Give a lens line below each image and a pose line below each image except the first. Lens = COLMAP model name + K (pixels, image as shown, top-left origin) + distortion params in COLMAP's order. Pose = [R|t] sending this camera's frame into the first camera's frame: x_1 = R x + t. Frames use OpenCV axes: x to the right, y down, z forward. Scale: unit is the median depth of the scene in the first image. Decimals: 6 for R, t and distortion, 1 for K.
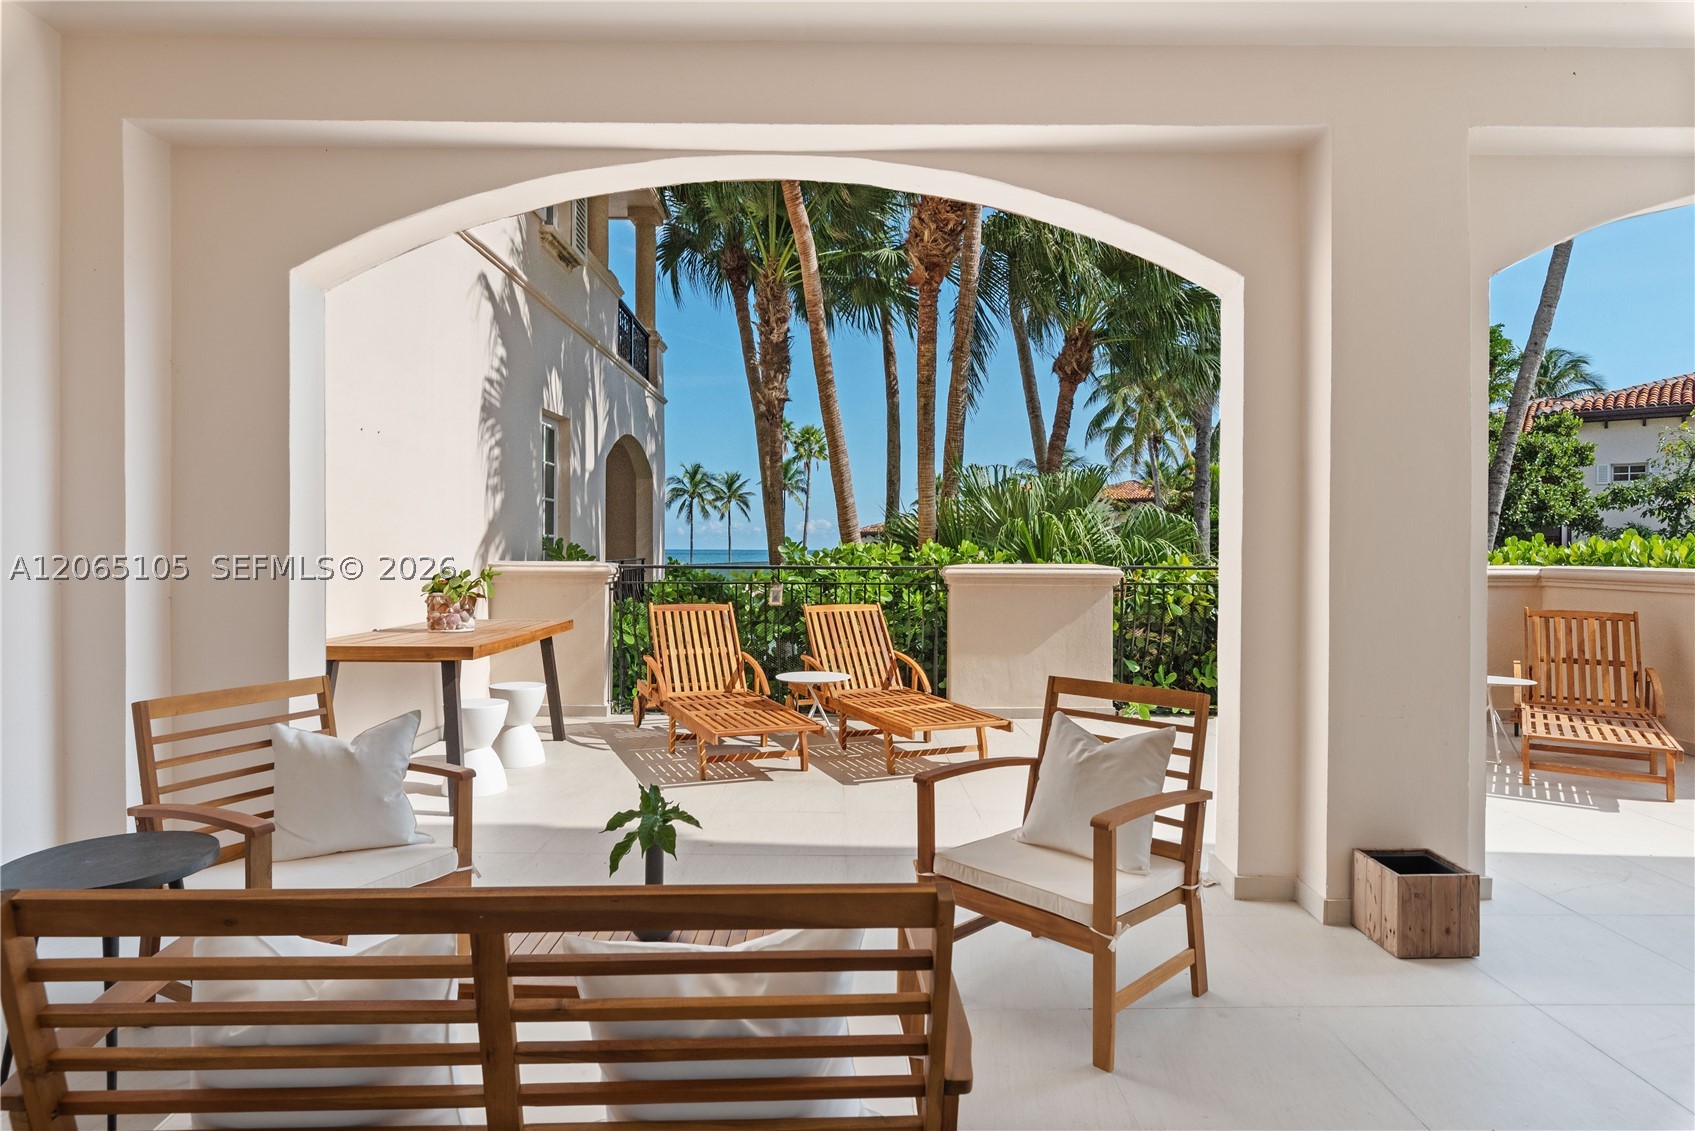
lens RADIAL K [[954.5, 0, 847.5], [0, 954.5, 565.5], [0, 0, 1]] dist [-0.003143, 0.000554]
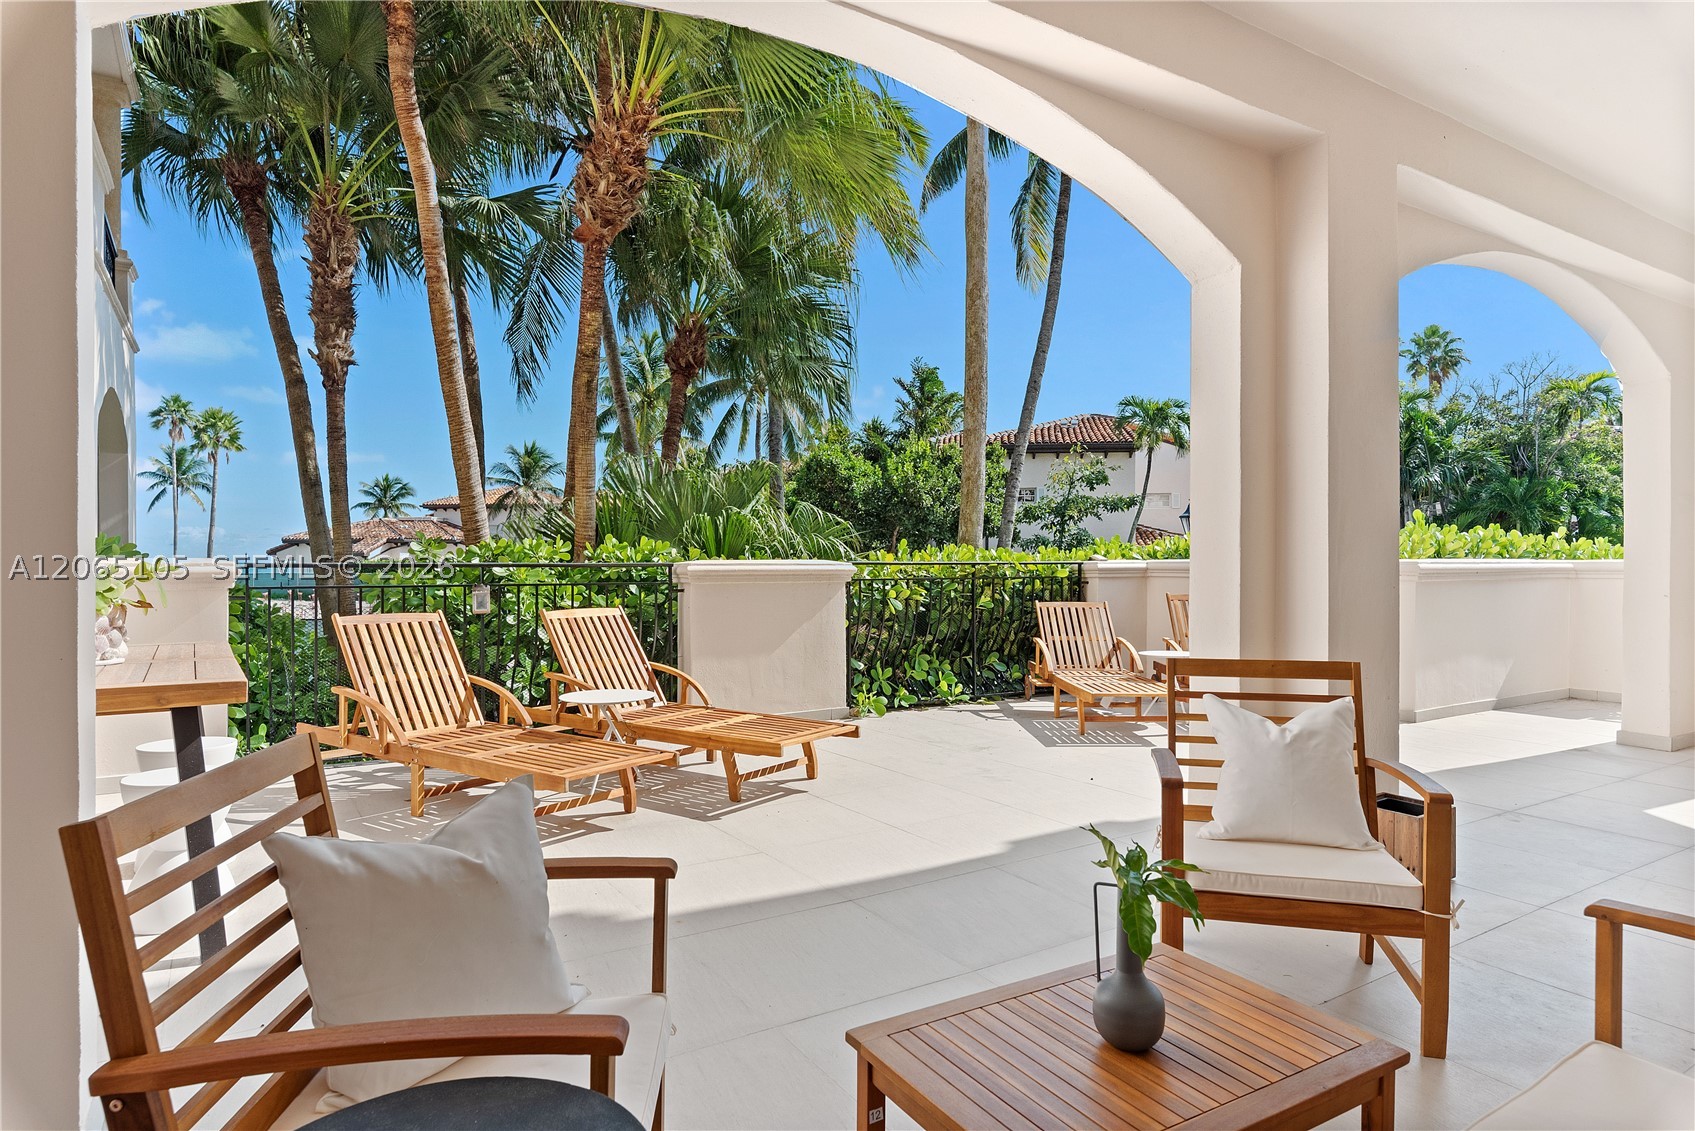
lens RADIAL K [[971.5, 0, 847.5], [0, 971.5, 565.5], [0, 0, 1]] dist [0.003427, 0.001234]
pose [[0.847525, -0.006504, 0.530715, -0.201730], [0.012988, 0.999880, -0.008489, 0.011028], [-0.530596, 0.014087, 0.847508, 0.132982]]
